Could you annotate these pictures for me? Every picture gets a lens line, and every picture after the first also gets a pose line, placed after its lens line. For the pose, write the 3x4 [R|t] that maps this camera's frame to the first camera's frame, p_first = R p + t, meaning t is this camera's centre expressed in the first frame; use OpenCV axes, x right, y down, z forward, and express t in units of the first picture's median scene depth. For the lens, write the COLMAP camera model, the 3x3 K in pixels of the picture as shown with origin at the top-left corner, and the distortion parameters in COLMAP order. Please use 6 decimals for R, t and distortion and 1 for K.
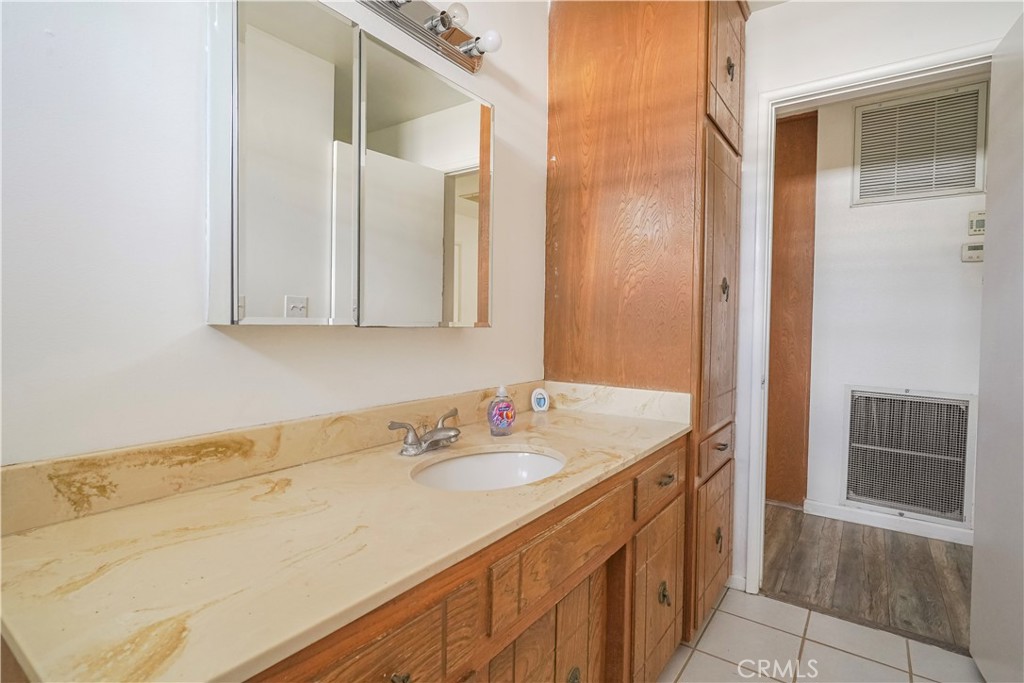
lens RADIAL K [[511.8, 0, 507.8], [0, 511.8, 339.2], [0, 0, 1]] dist [-0.011044, 0.005755]
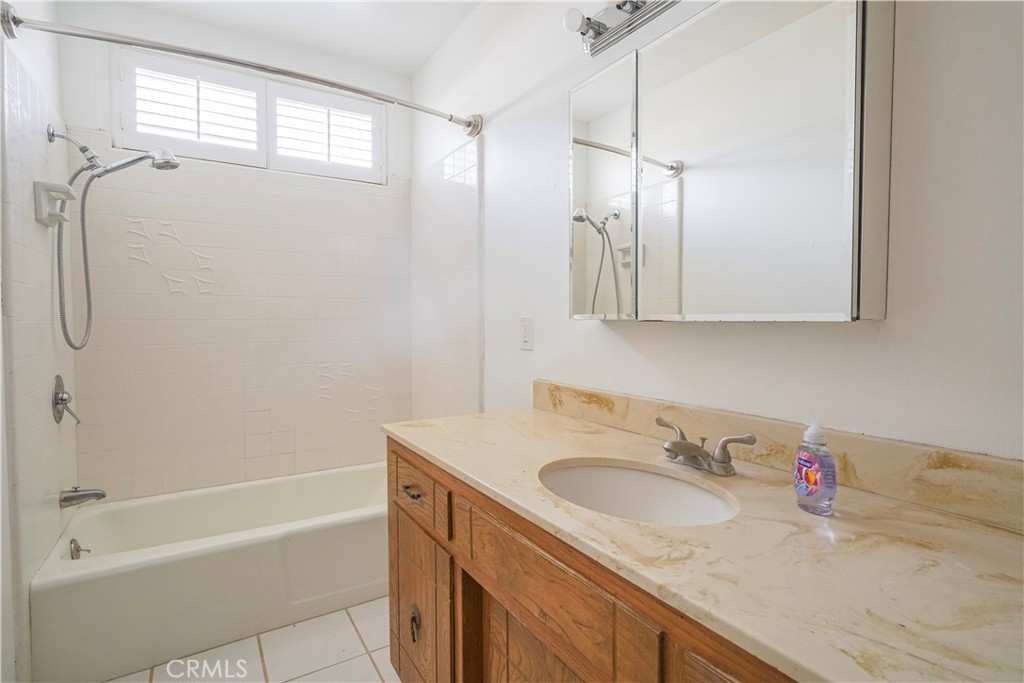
lens RADIAL K [[511.8, 0, 508.5], [0, 511.8, 337.3], [0, 0, 1]] dist [-0.011044, 0.005755]
pose [[-0.388690, 0.019779, -0.921156, 0.901077], [-0.032219, 0.998866, 0.035043, -0.018890], [0.920805, 0.043299, -0.387612, 1.271214]]
